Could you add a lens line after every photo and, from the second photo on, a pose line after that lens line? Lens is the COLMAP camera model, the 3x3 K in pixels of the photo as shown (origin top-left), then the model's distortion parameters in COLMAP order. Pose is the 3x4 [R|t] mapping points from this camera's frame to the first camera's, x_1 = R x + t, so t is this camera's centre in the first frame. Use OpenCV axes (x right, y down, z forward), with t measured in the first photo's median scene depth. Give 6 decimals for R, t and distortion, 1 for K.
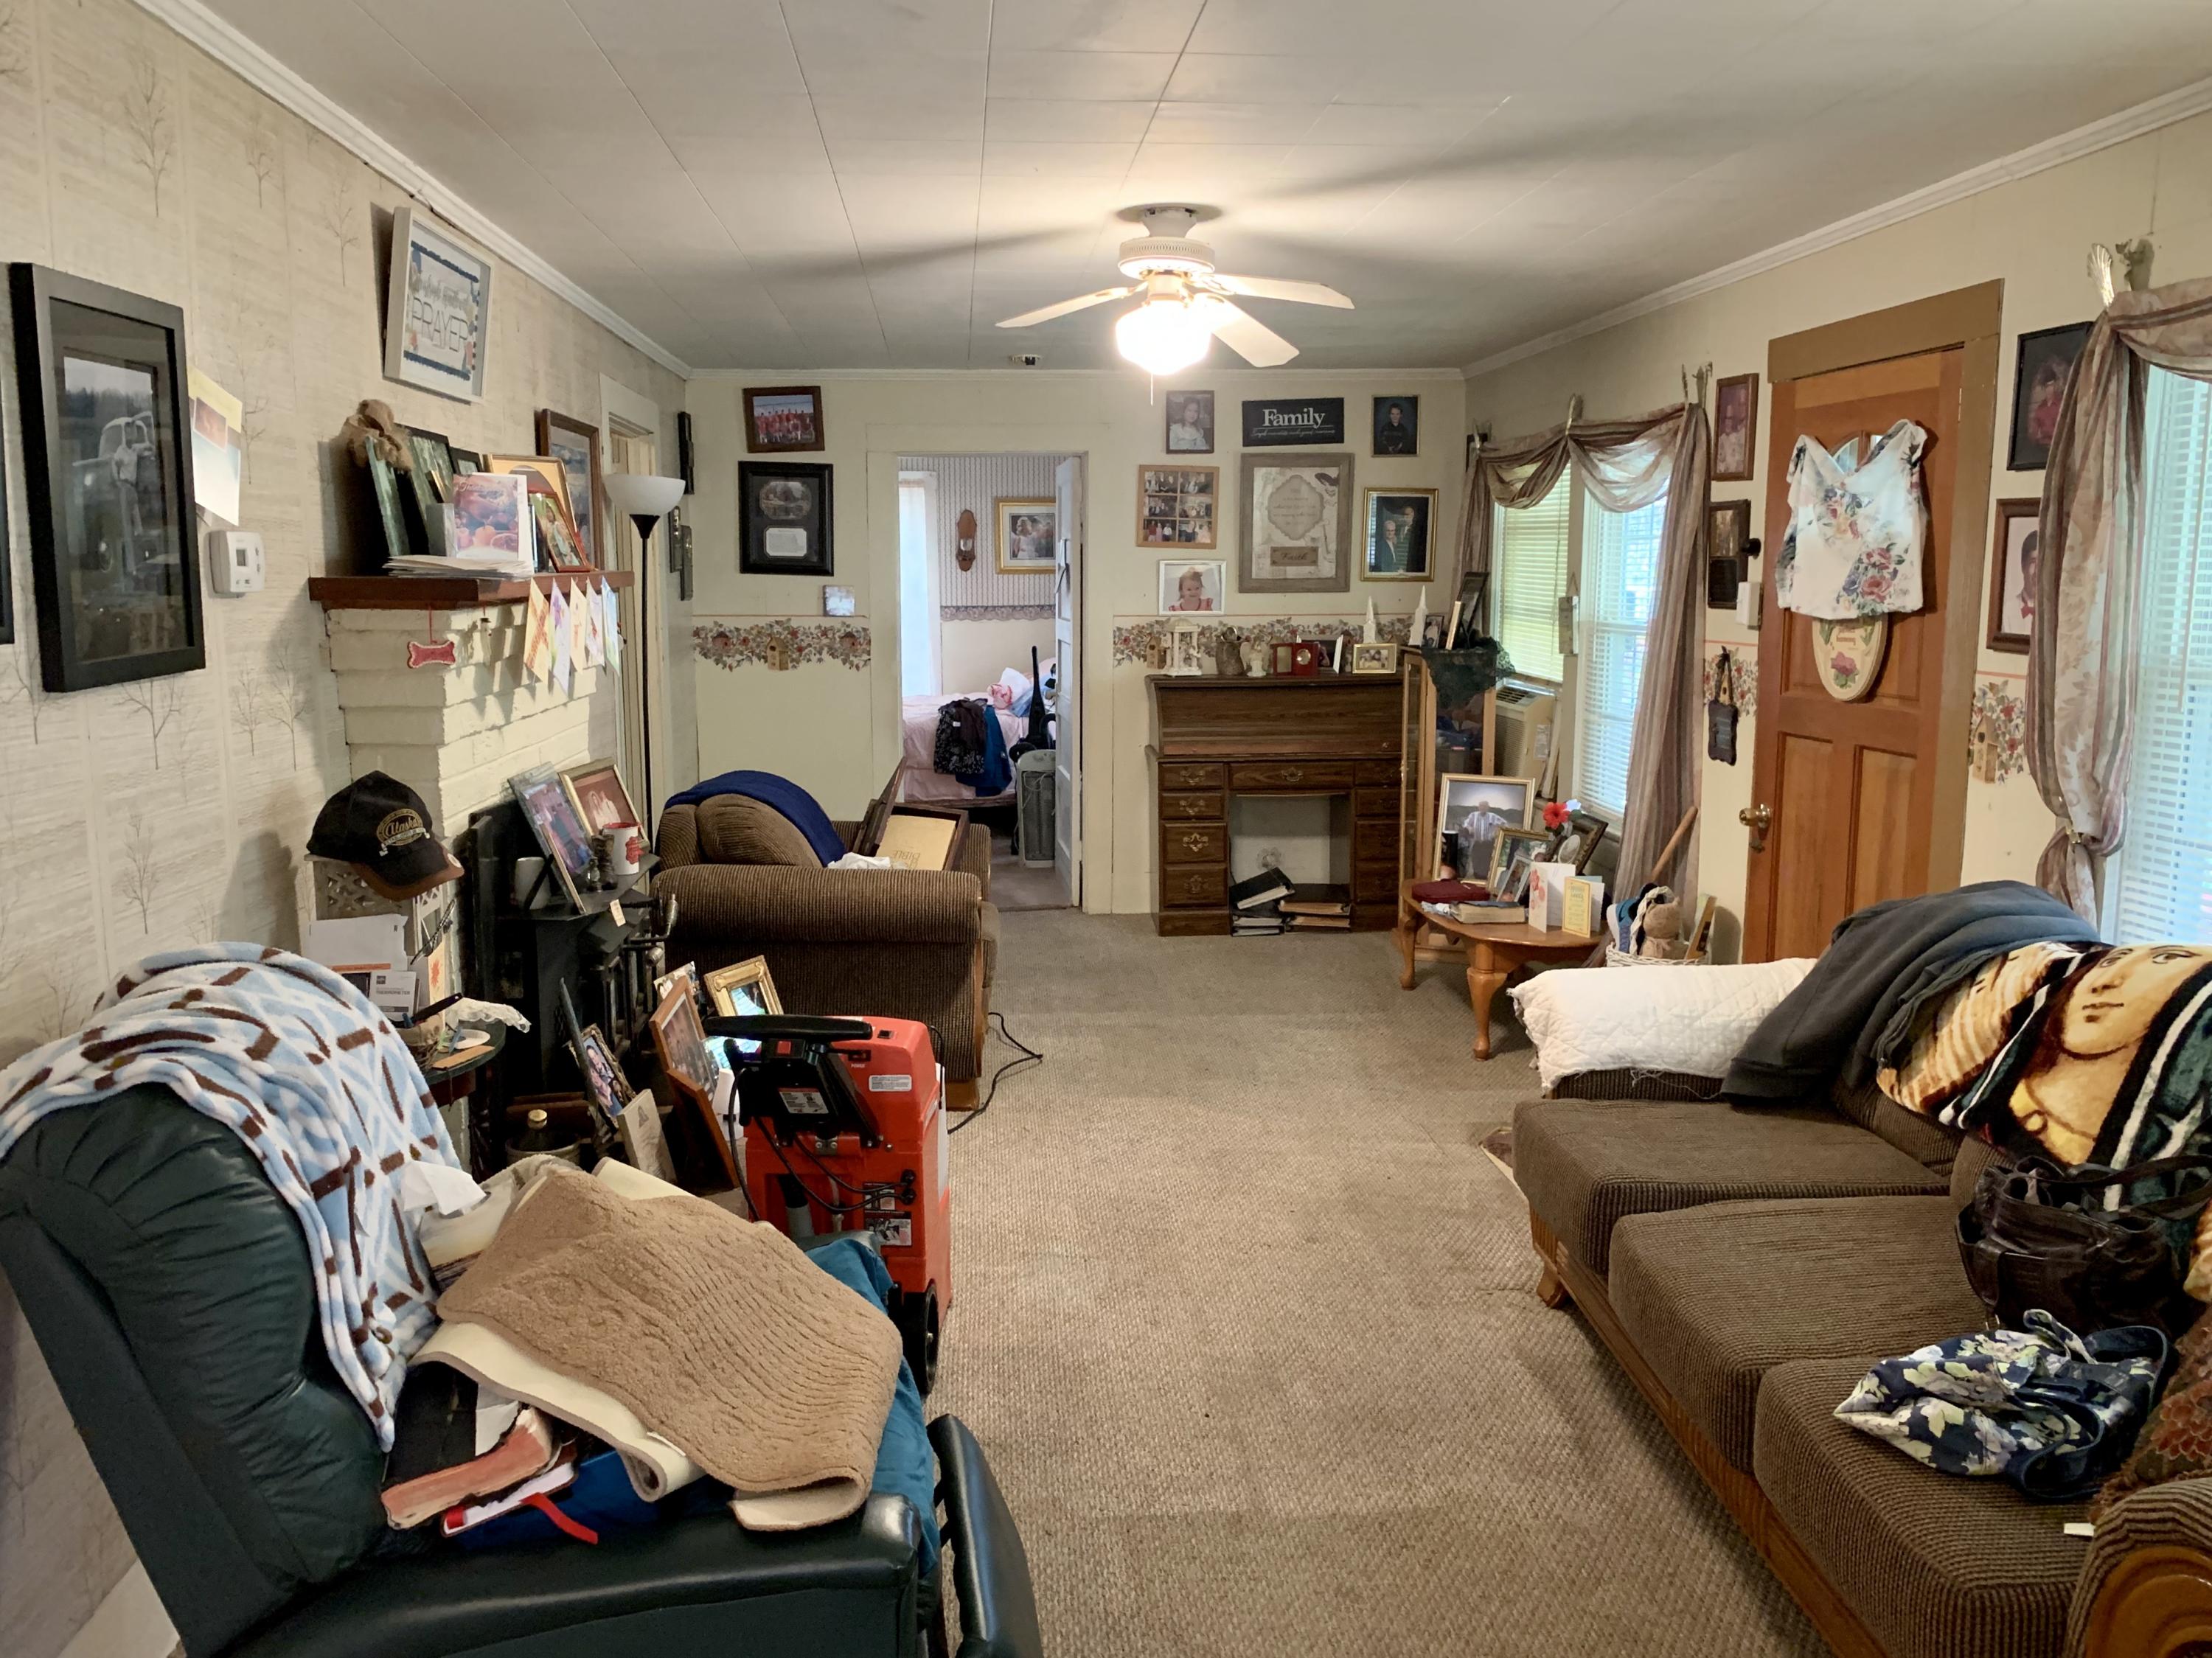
lens RADIAL K [[1724.1, 0, 1106.0], [0, 1724.1, 829.0], [0, 0, 1]] dist [0.019793, -0.009564]
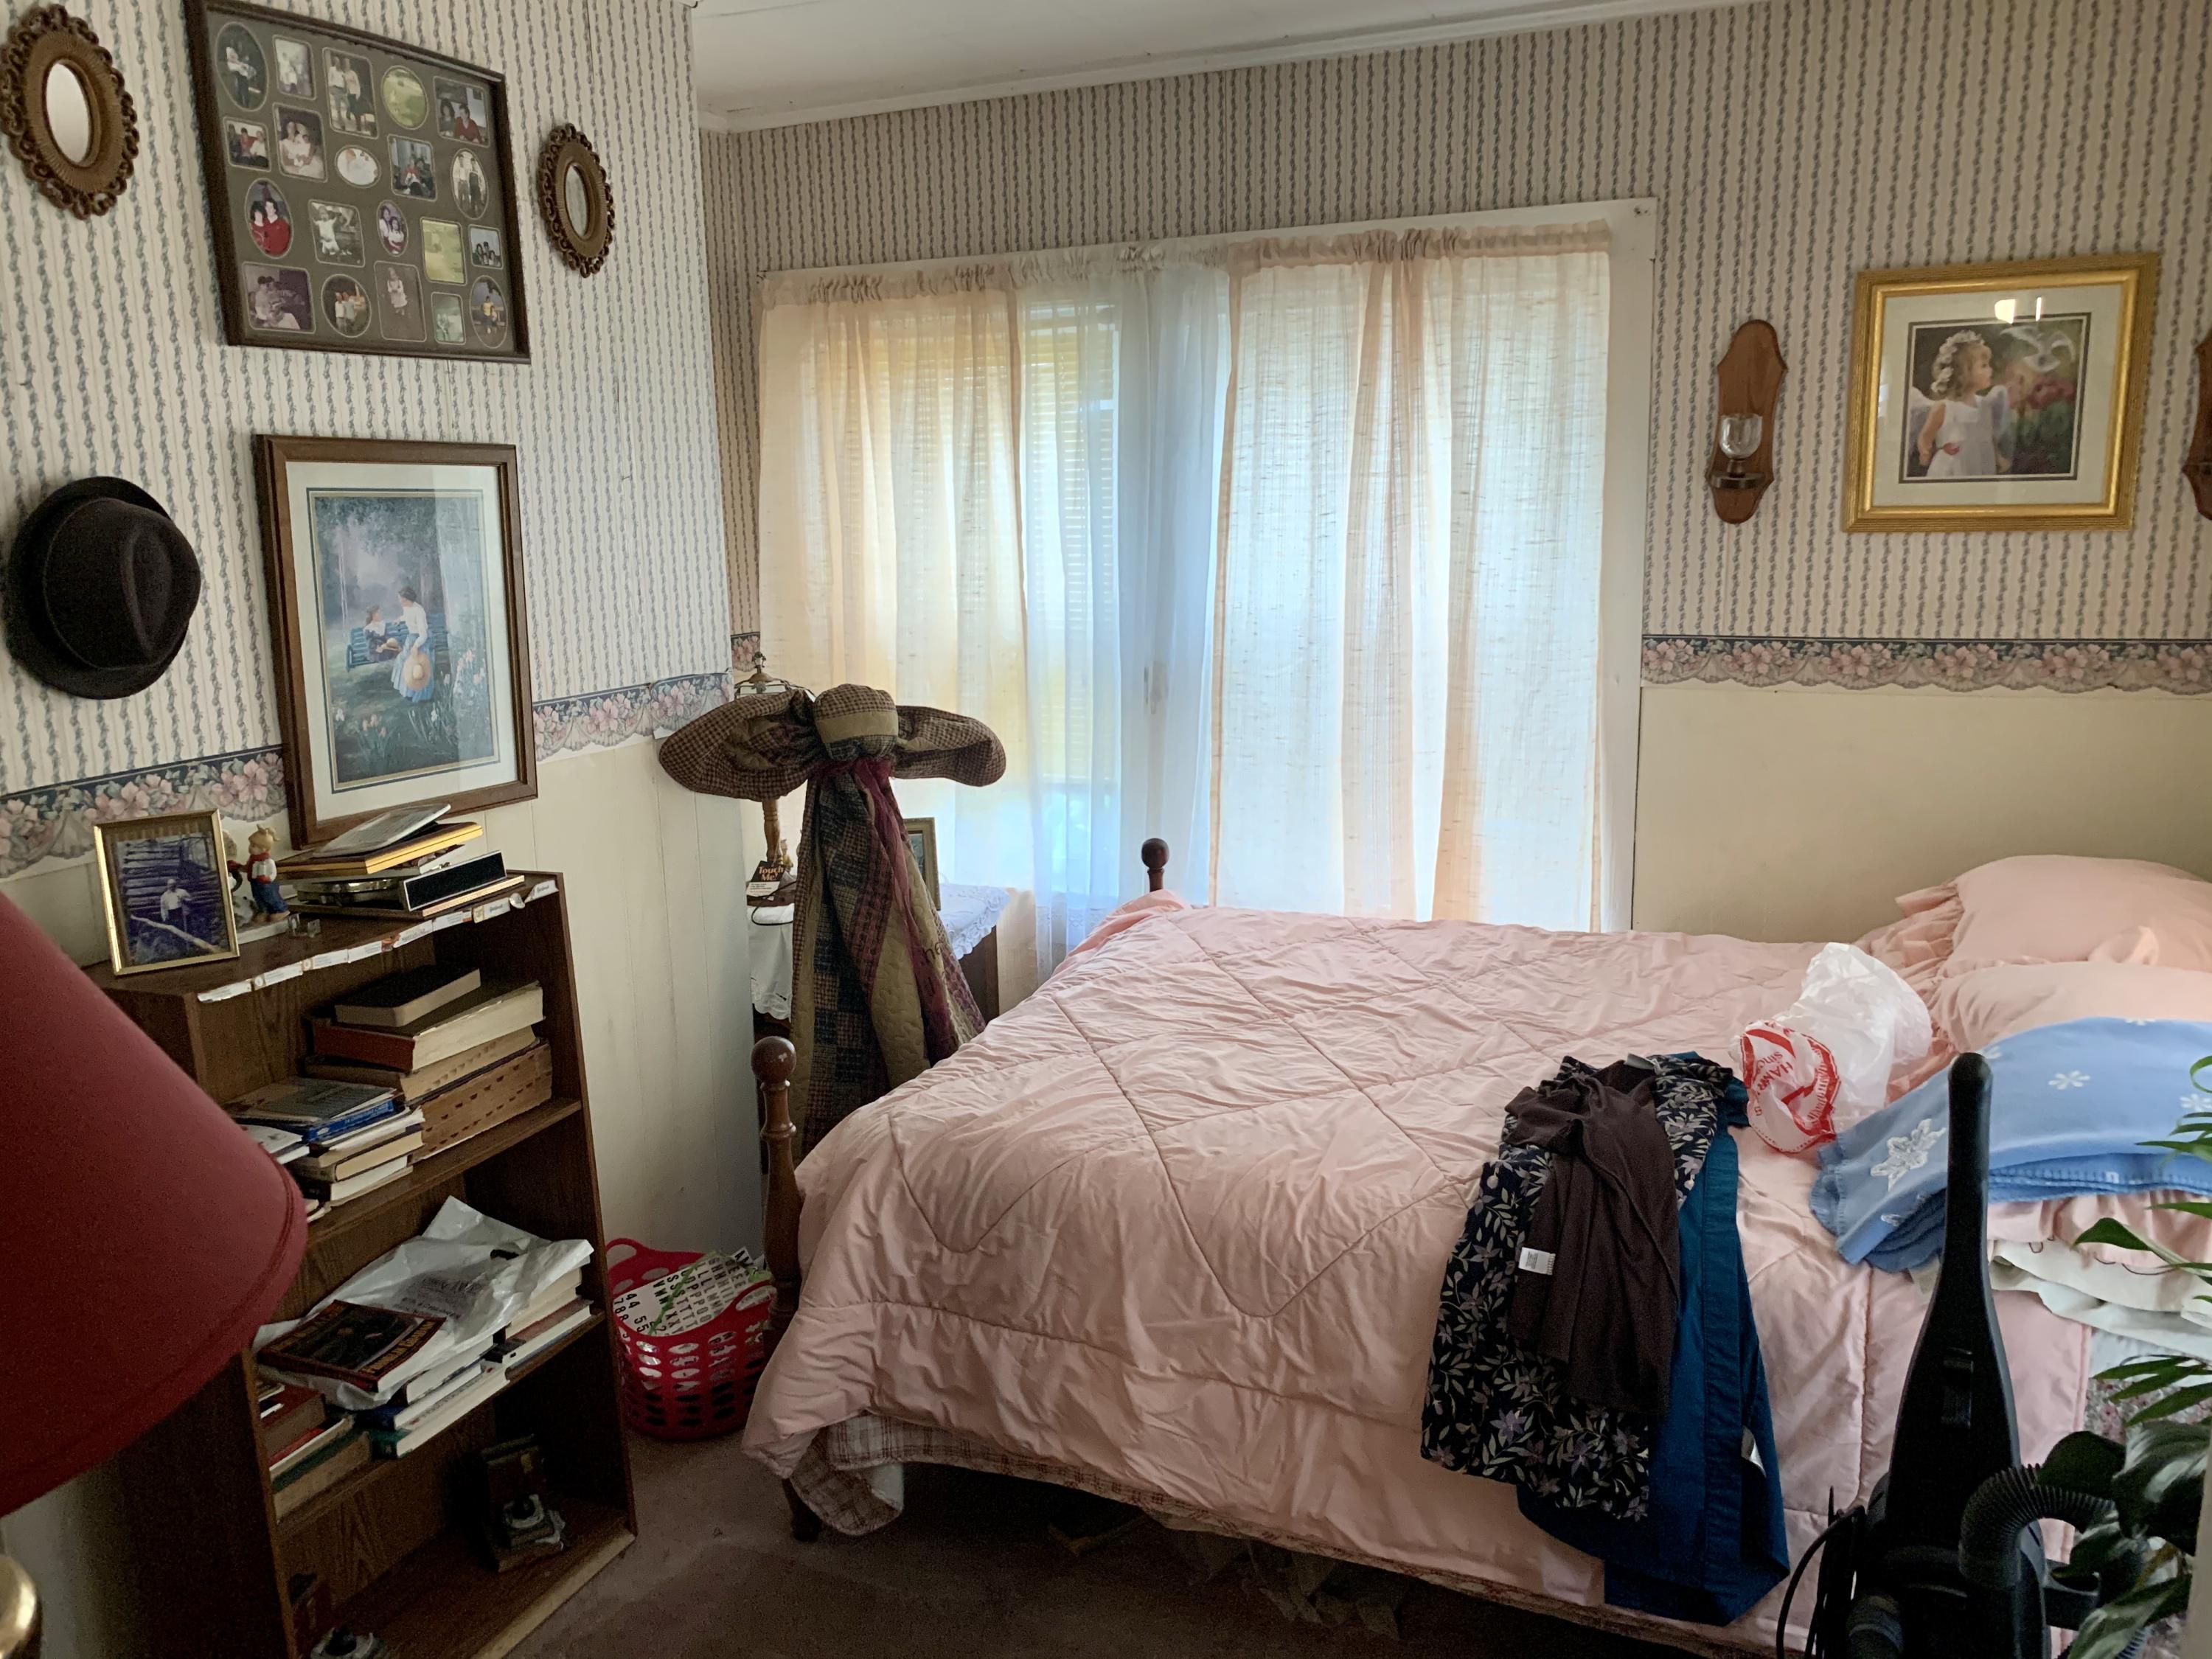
lens RADIAL K [[1724.3, 0, 1106.0], [0, 1724.3, 829.5], [0, 0, 1]] dist [0.019793, -0.009564]
pose [[0.880509, 0.079660, -0.467289, -0.031999], [-0.057787, 0.996465, 0.060983, -0.108042], [0.470495, -0.026693, 0.881999, 0.677990]]
